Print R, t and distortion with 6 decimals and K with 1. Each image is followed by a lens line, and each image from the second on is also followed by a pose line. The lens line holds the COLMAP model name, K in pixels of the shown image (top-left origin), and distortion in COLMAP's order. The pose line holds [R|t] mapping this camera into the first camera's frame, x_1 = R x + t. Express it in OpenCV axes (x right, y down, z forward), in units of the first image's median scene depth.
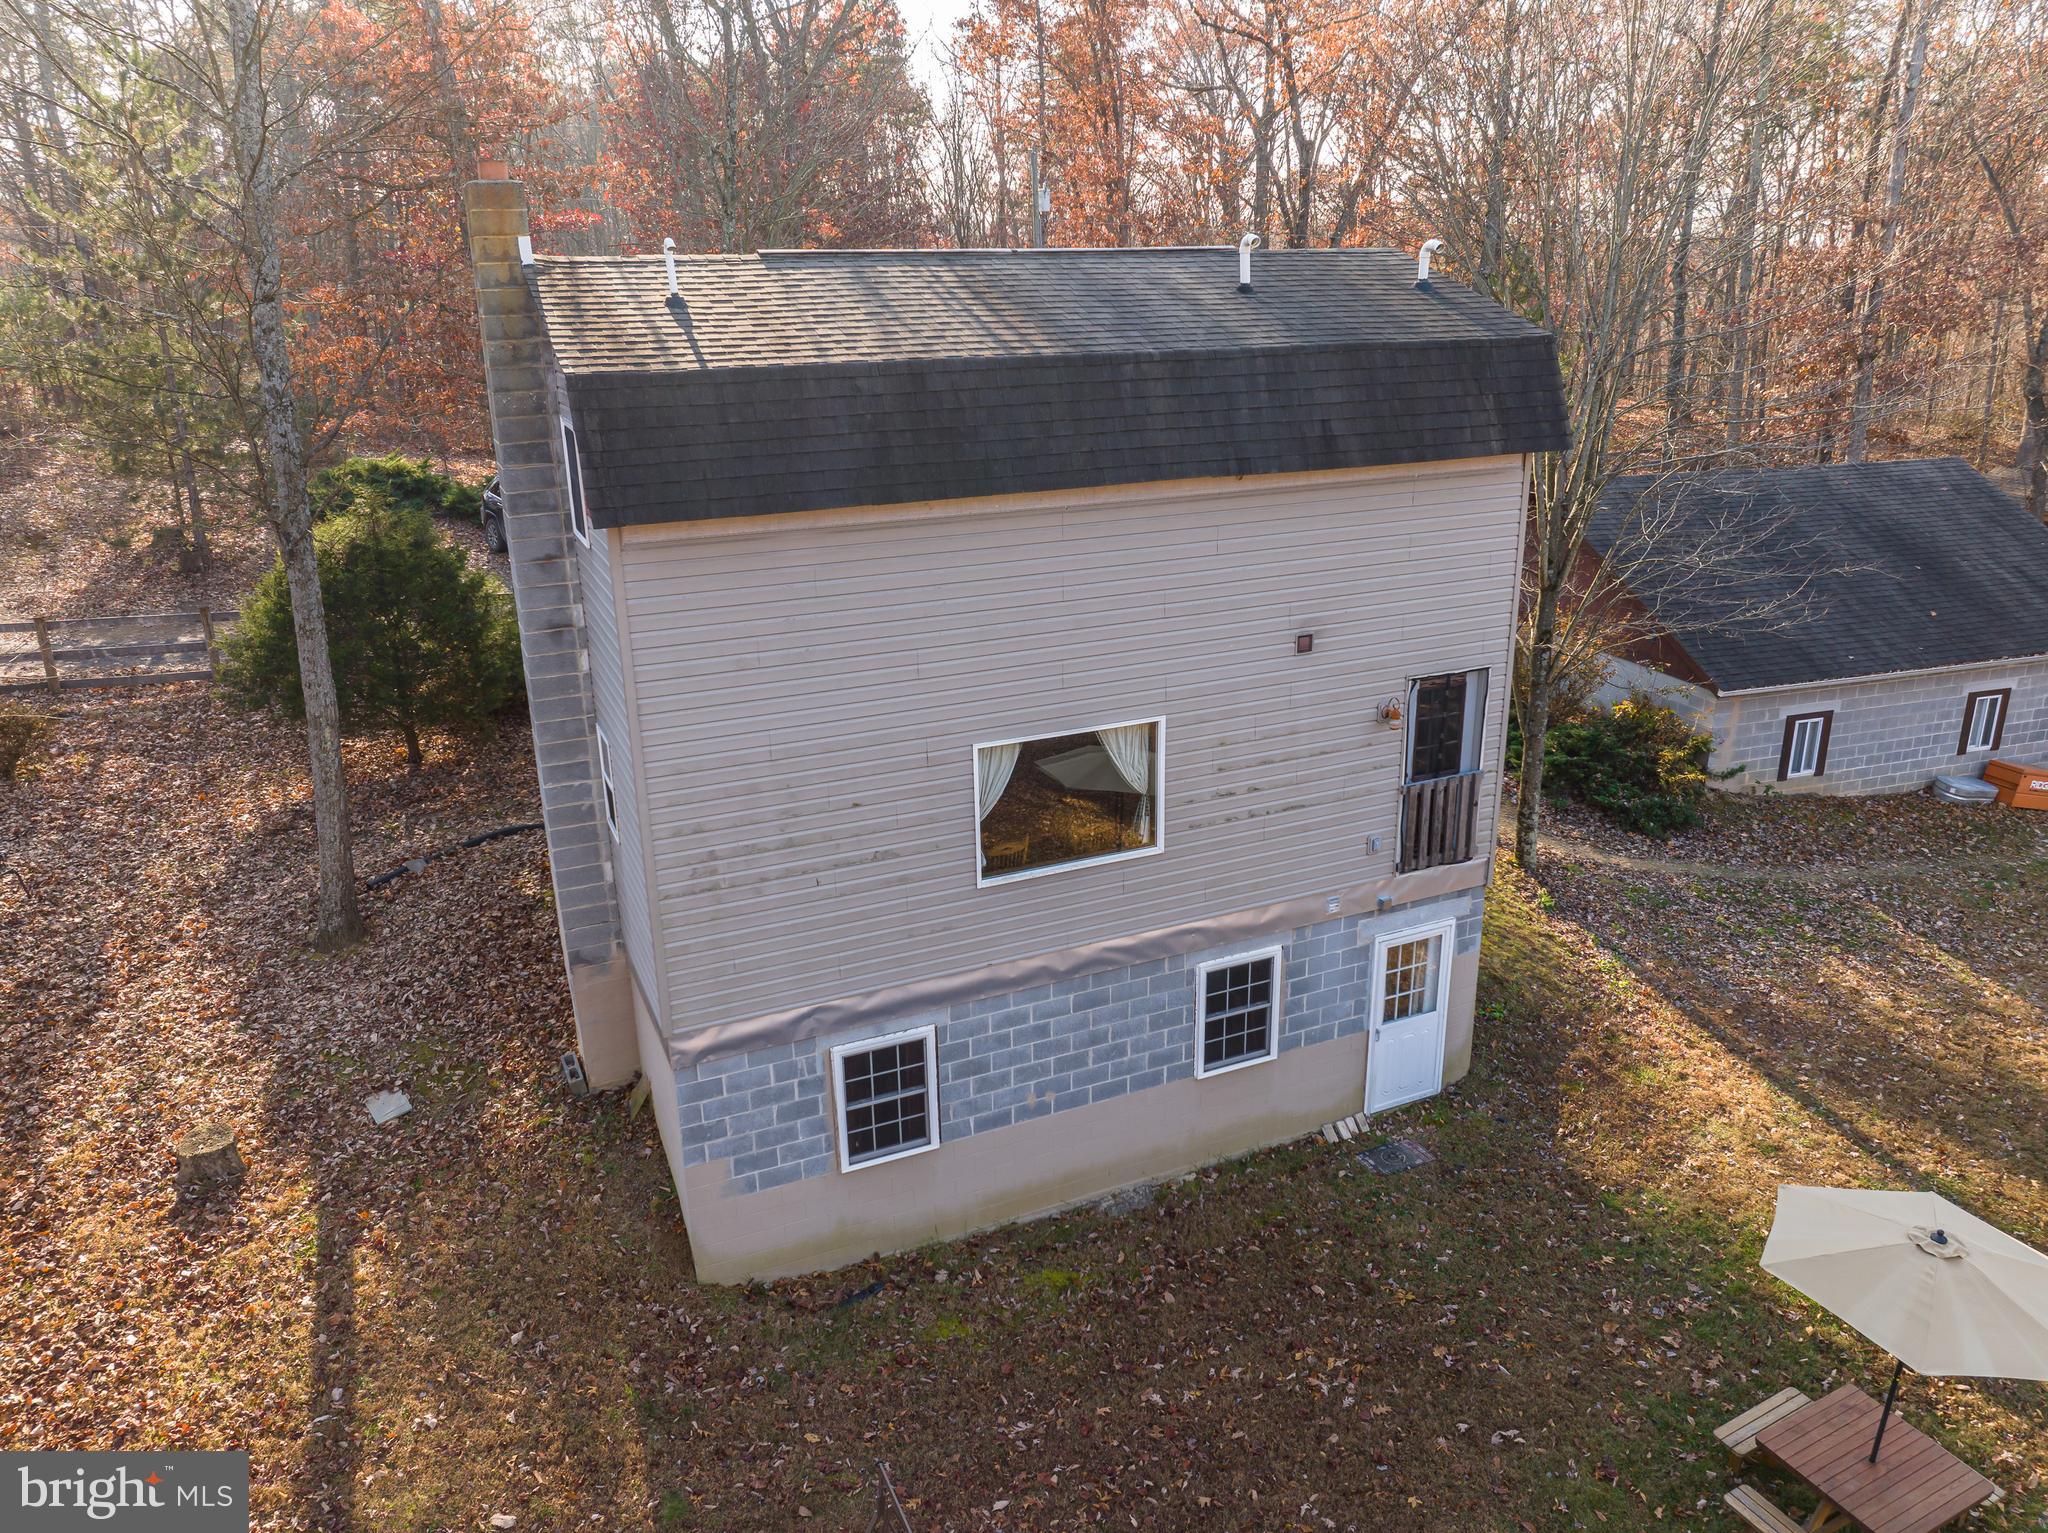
lens RADIAL K [[1428.9, 0, 1024.0], [0, 1428.9, 766.5], [0, 0, 1]] dist [-0.041232, 0.000656]
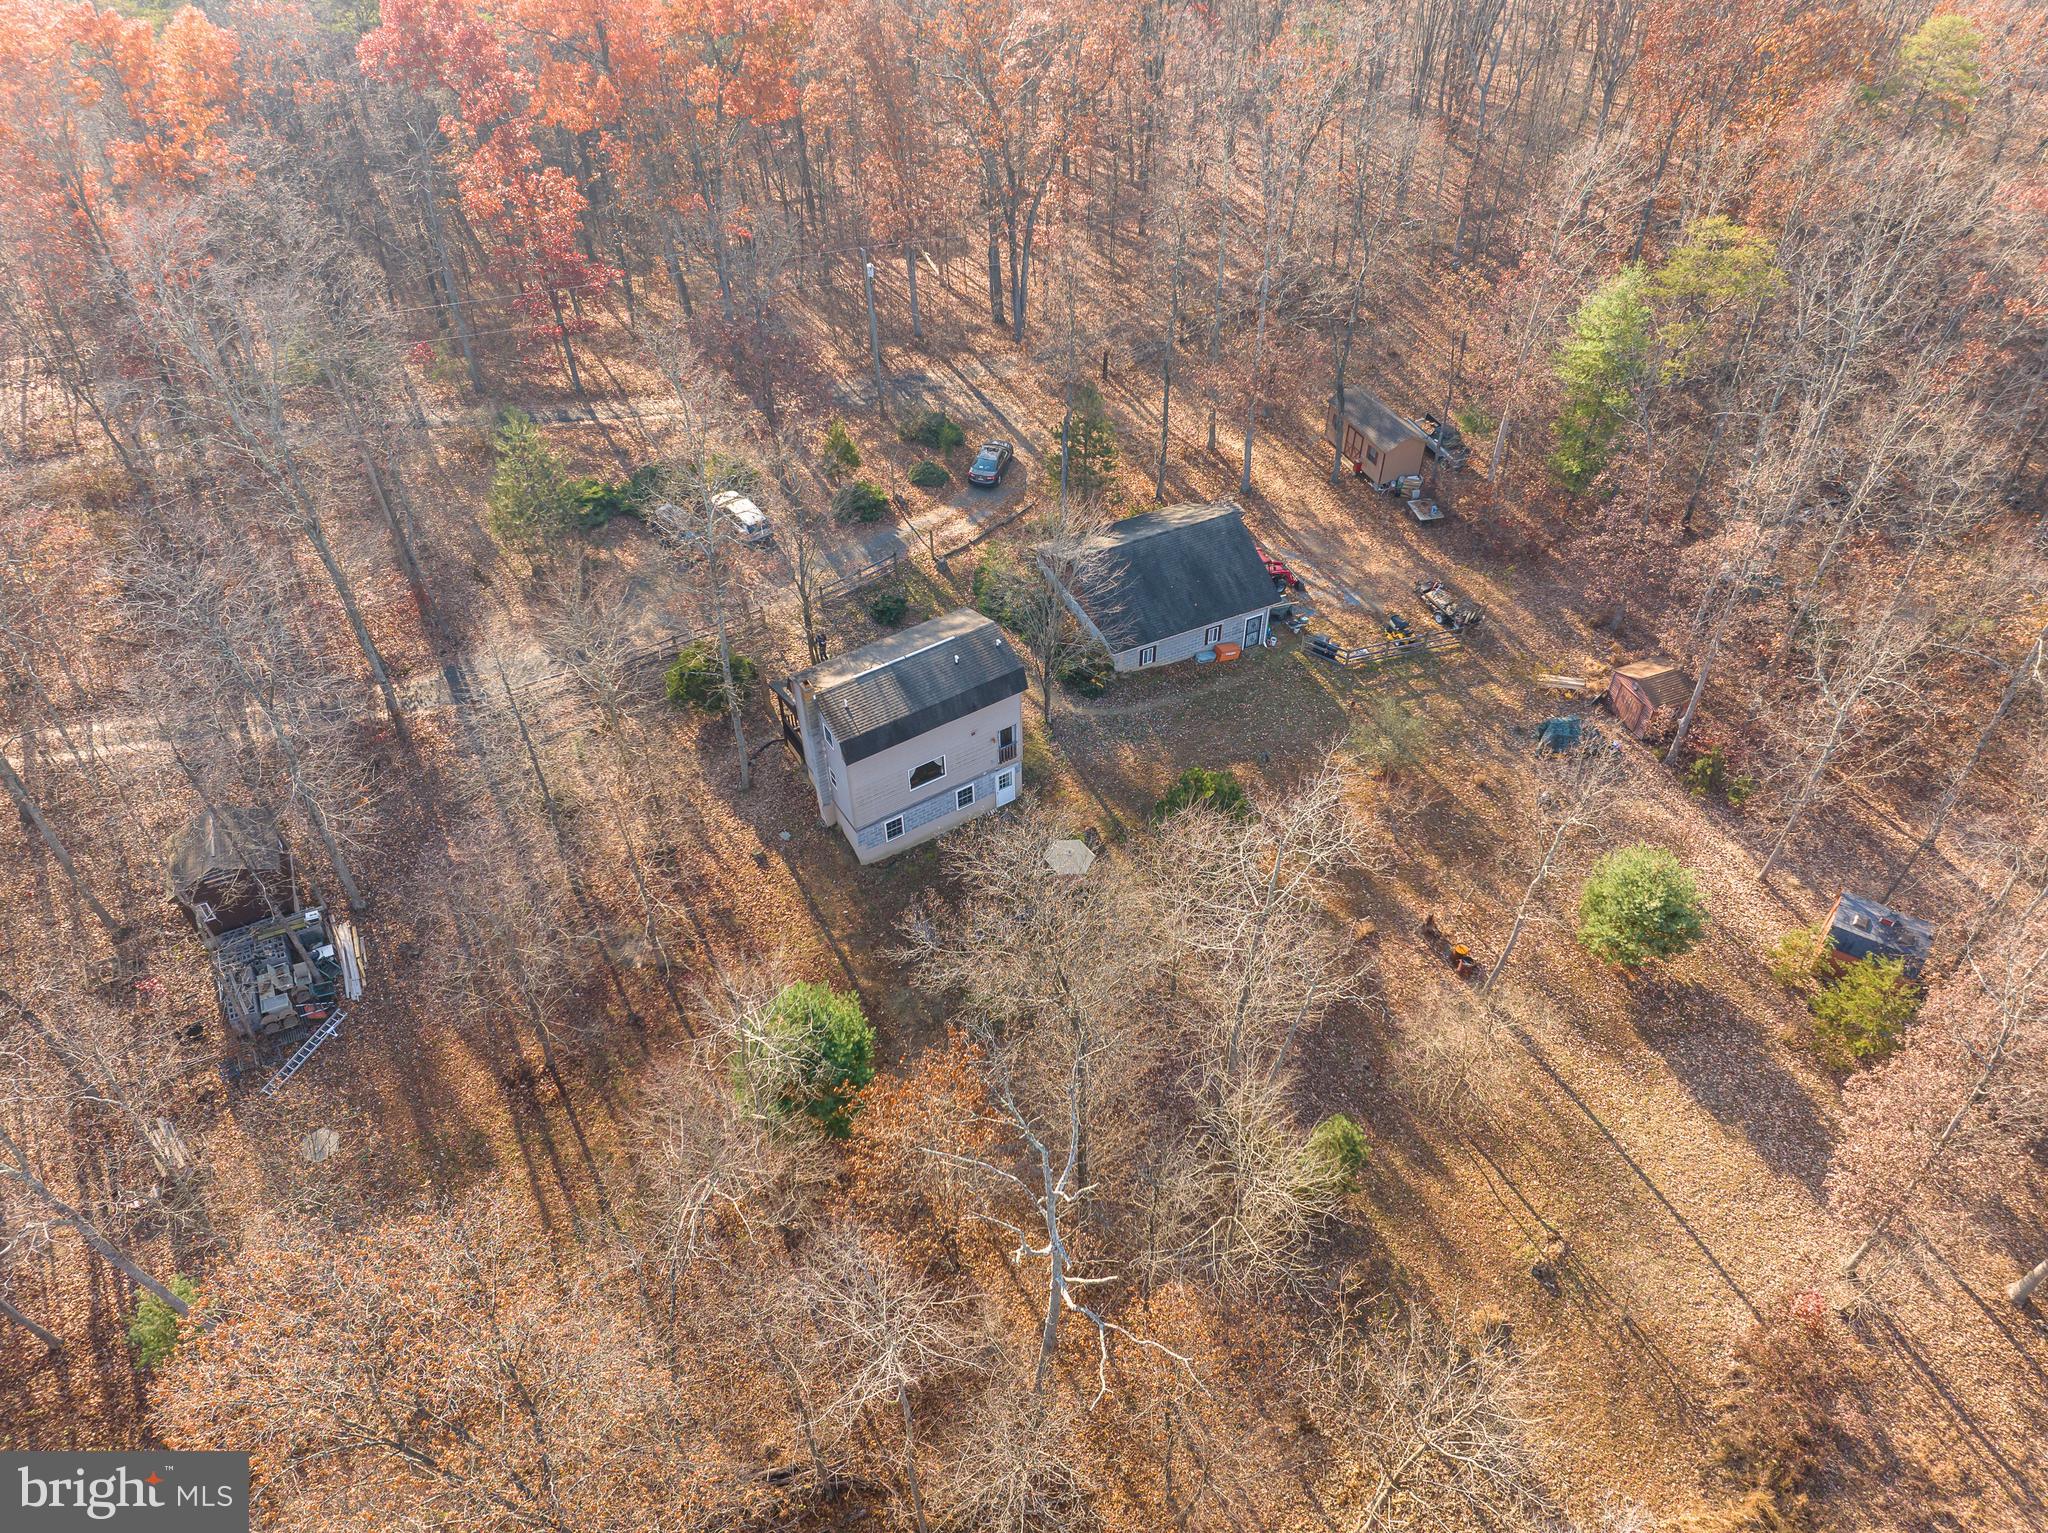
lens RADIAL K [[1428.9, 0, 1024.0], [0, 1428.9, 766.5], [0, 0, 1]] dist [-0.041232, 0.000656]
pose [[0.990232, -0.093684, 0.103265, -0.133129], [0.039174, 0.897733, 0.438794, -1.988187], [-0.133812, -0.430463, 0.892634, -3.191211]]
